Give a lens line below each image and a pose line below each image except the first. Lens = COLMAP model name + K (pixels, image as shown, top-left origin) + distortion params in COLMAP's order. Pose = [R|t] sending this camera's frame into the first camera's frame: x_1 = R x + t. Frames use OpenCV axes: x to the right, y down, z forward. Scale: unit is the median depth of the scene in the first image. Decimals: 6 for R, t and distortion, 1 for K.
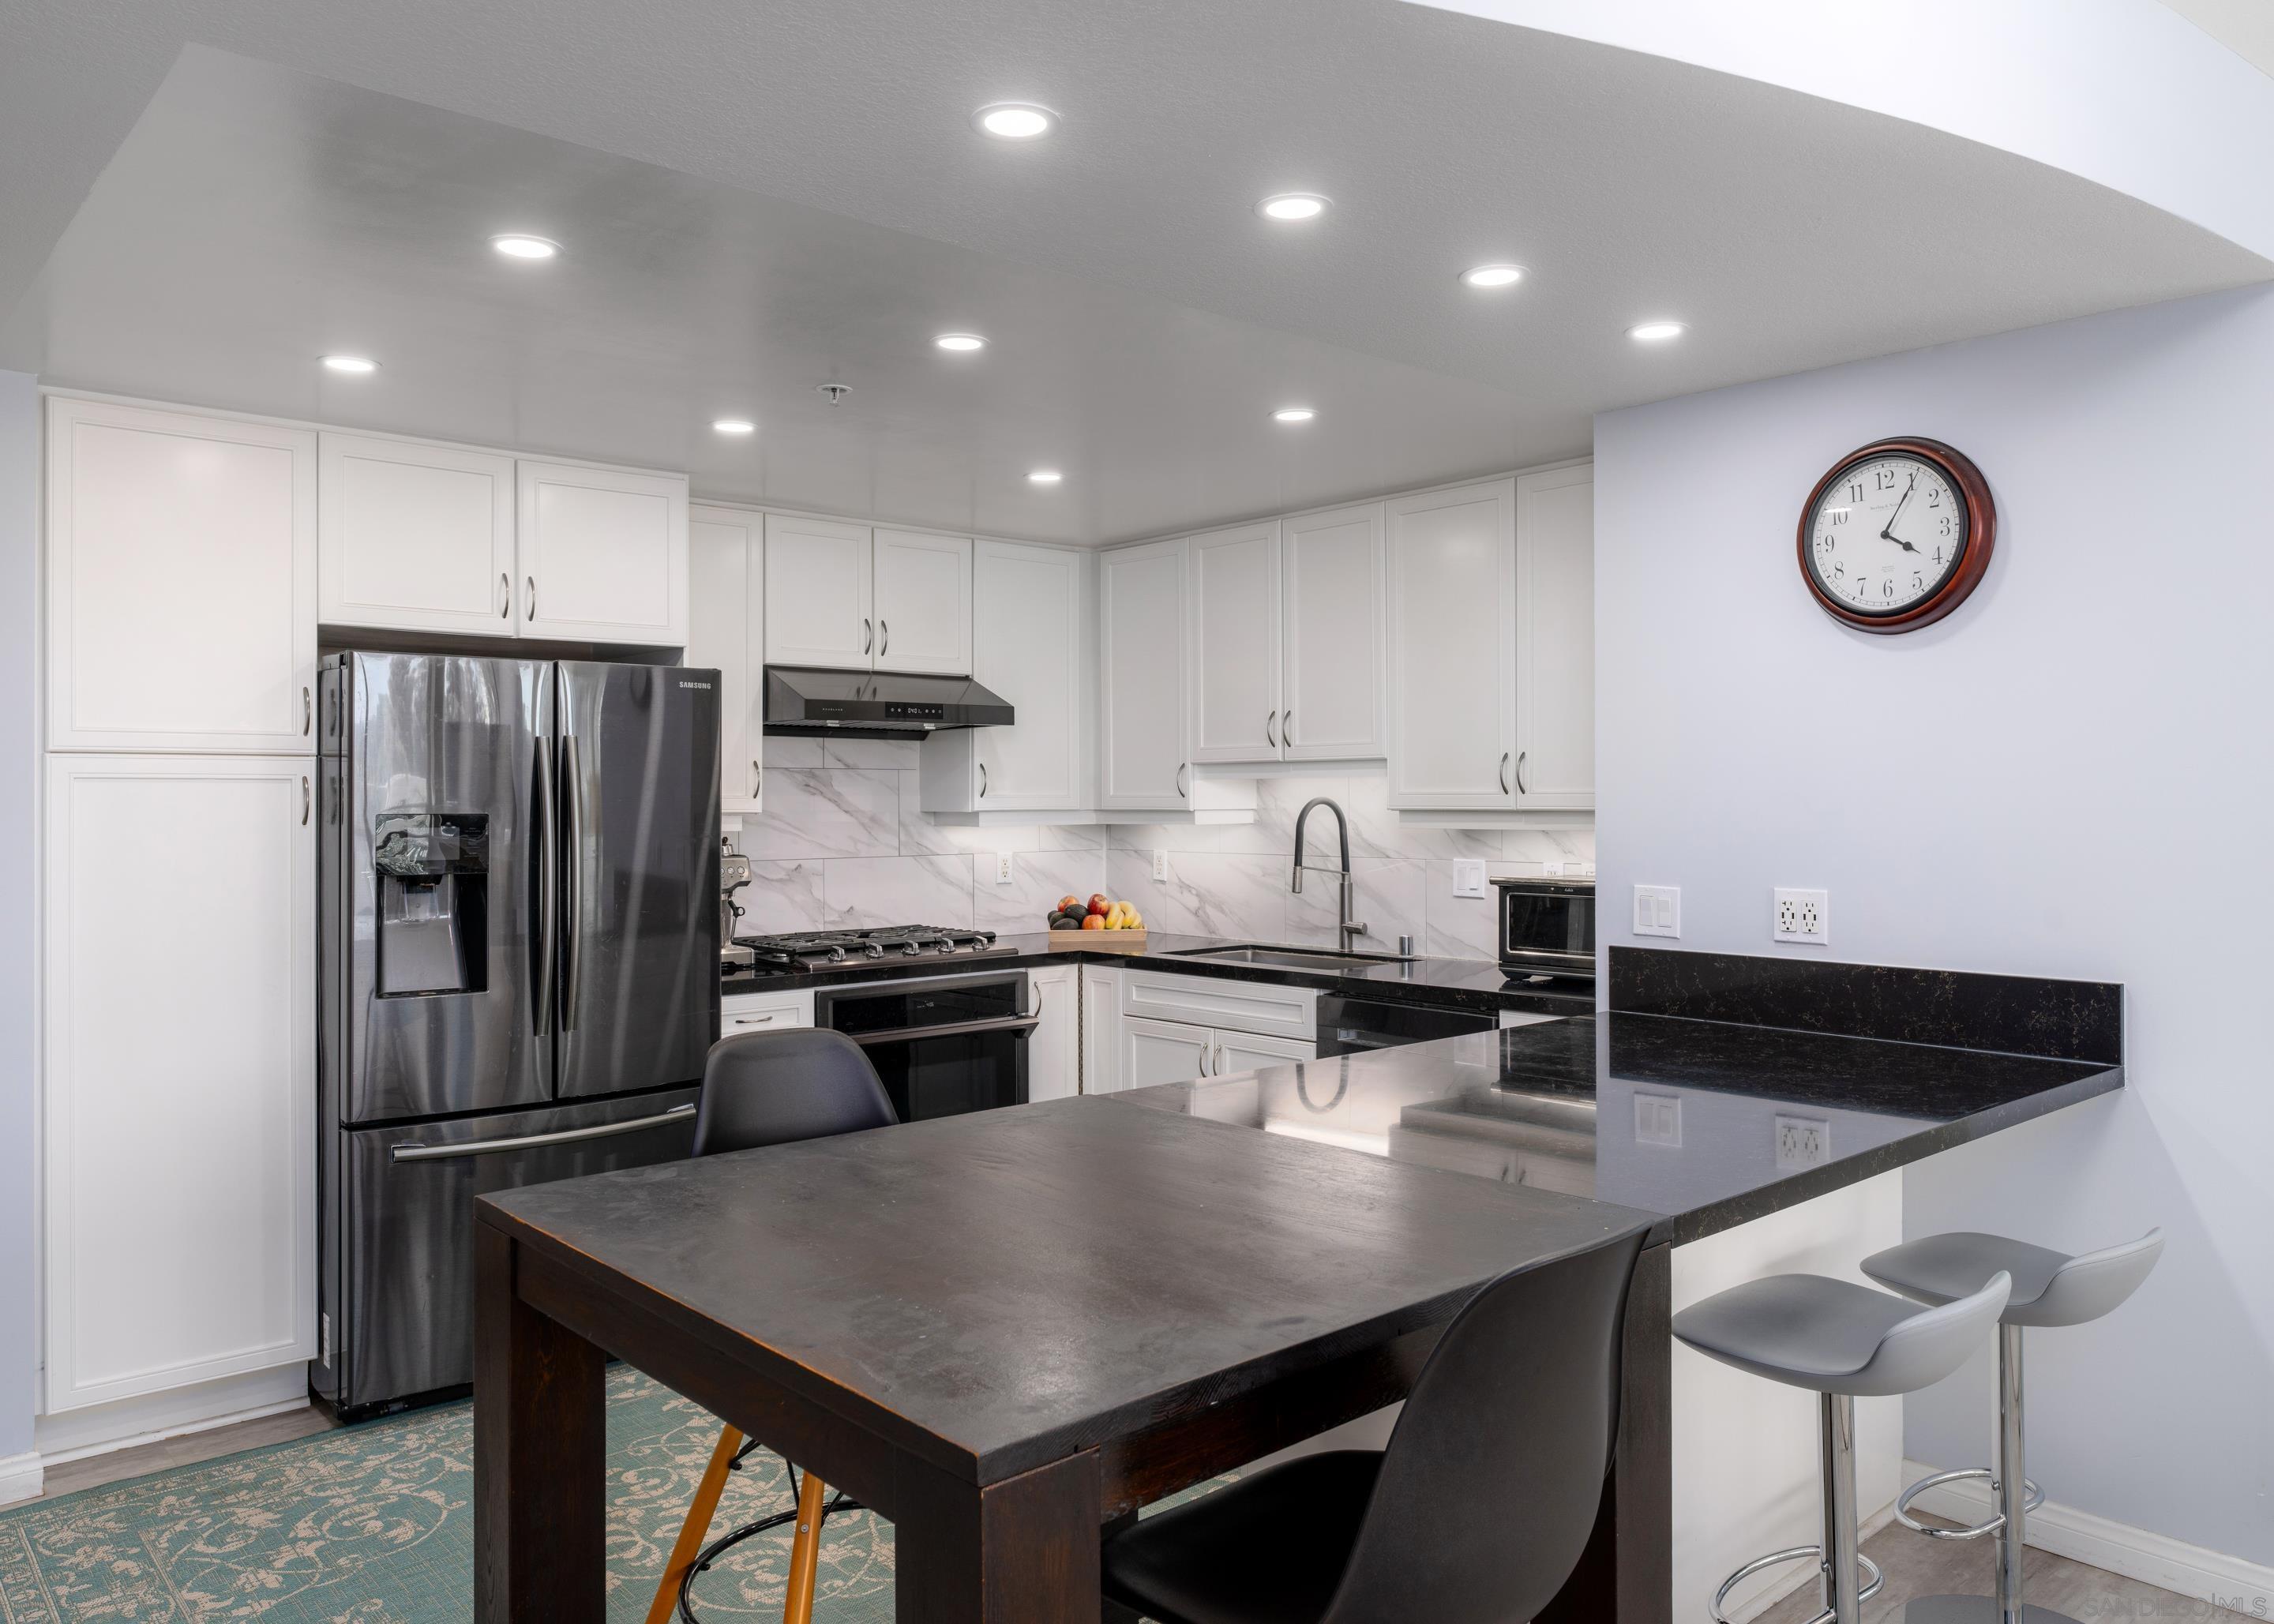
lens RADIAL K [[1617.5, 0, 1155.4], [0, 1617.5, 793.5], [0, 0, 1]] dist [0.002667, 0.000602]
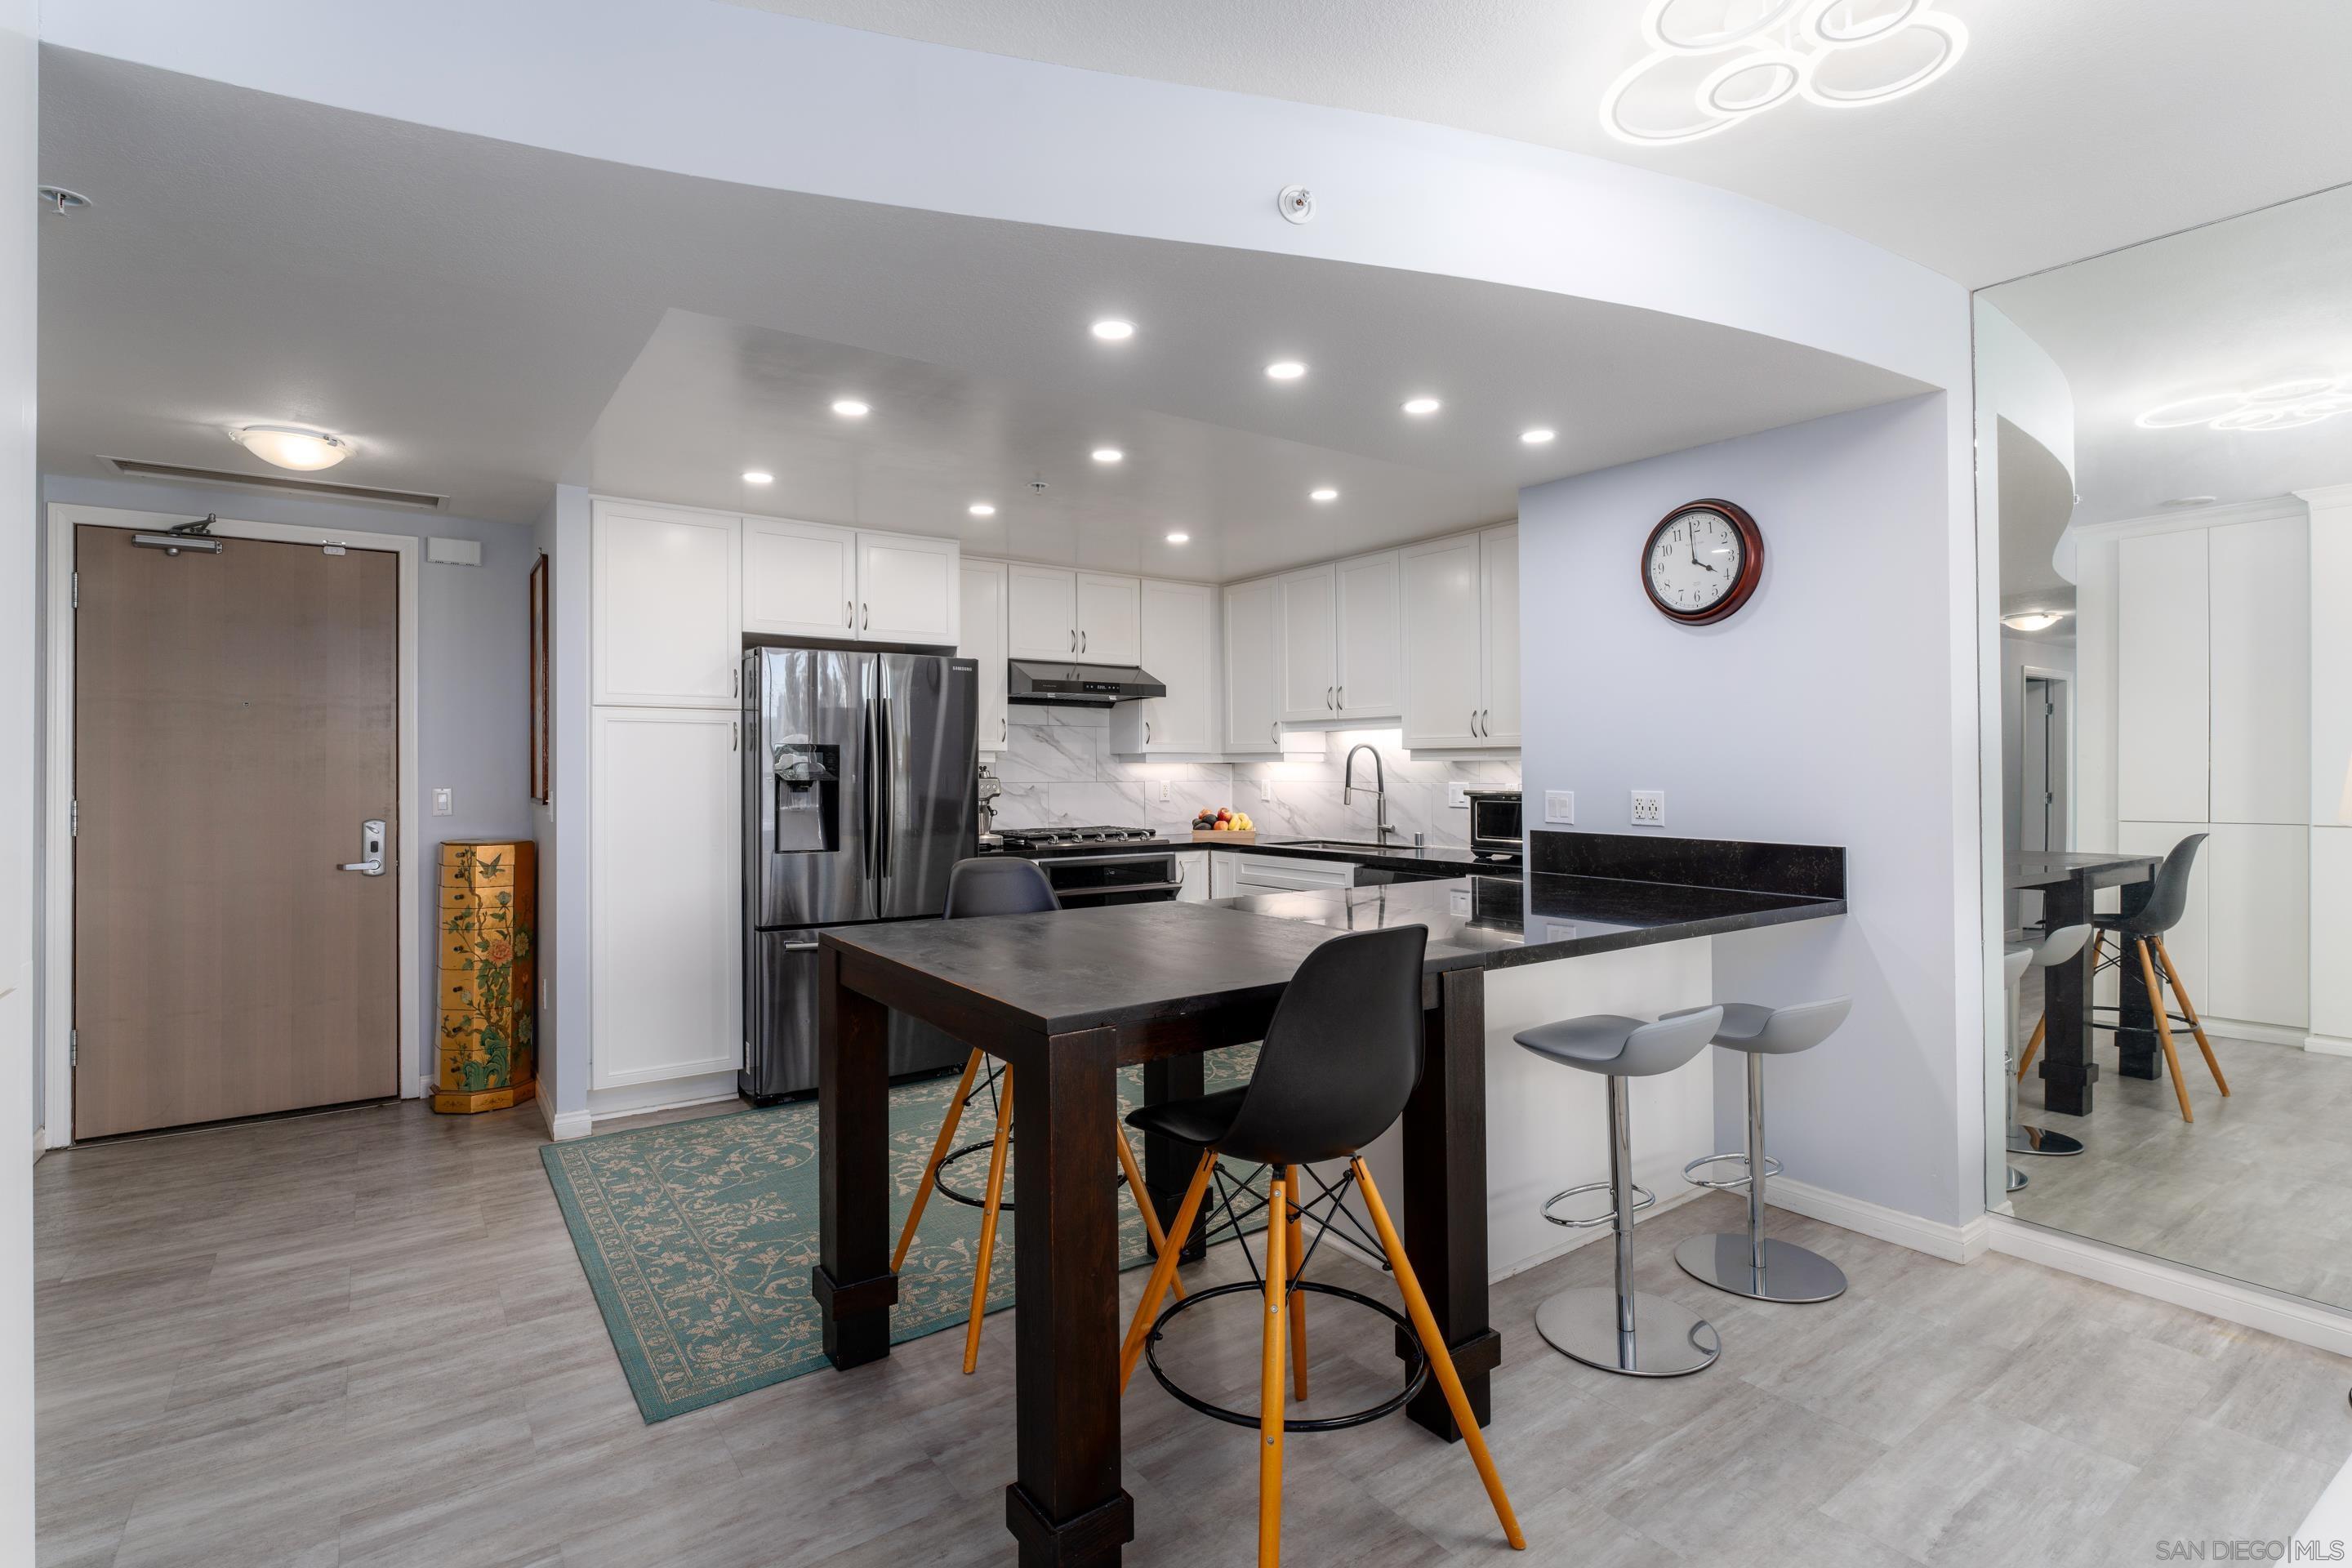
lens RADIAL K [[1119.5, 0, 1188.3], [0, 1119.5, 769.8], [0, 0, 1]] dist [0.001130, 0.000140]
pose [[0.994523, 0.001930, -0.104503, 0.058034], [-0.001394, 0.999985, 0.005203, 0.027466], [0.104512, -0.005029, 0.994511, -0.097606]]
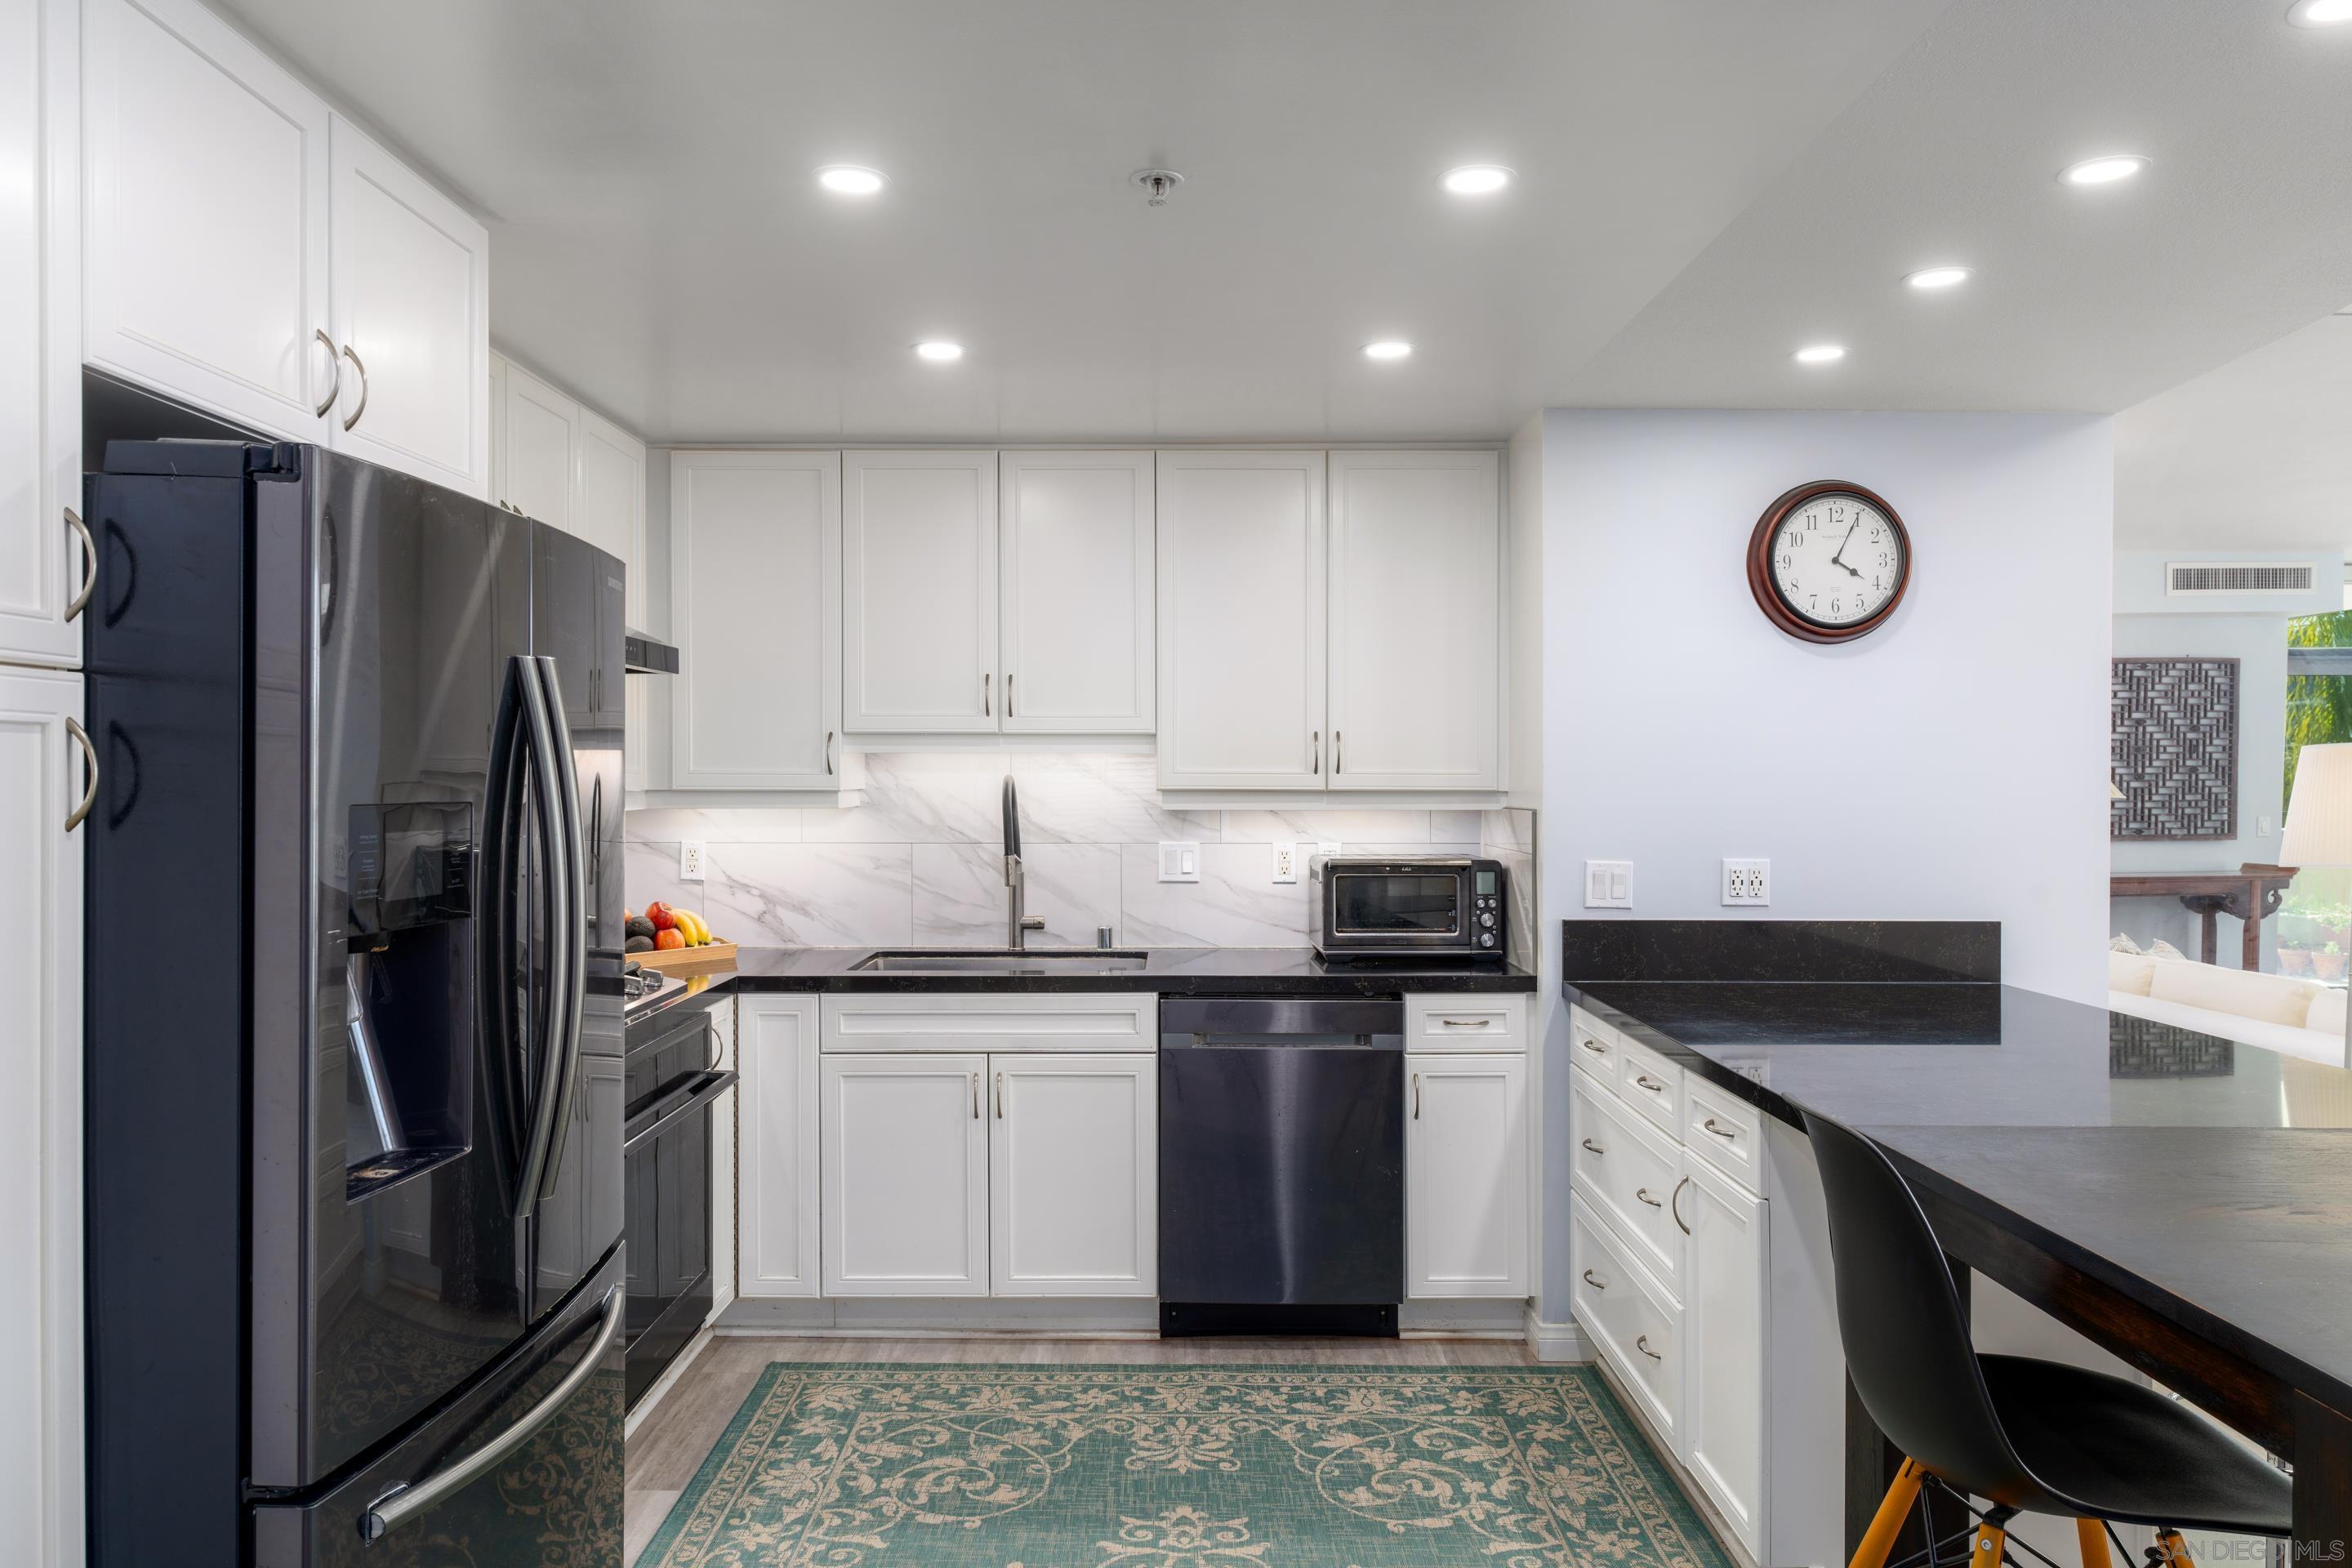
lens RADIAL K [[1557.9, 0, 1176.0], [0, 1557.9, 784.0], [0, 0, 1]] dist [-0.001428, 0.000900]
pose [[0.668839, 0.000630, 0.743407, -0.568054], [-0.007177, 0.999959, 0.005609, 0.002023], [-0.743372, -0.009087, 0.668816, 0.457606]]
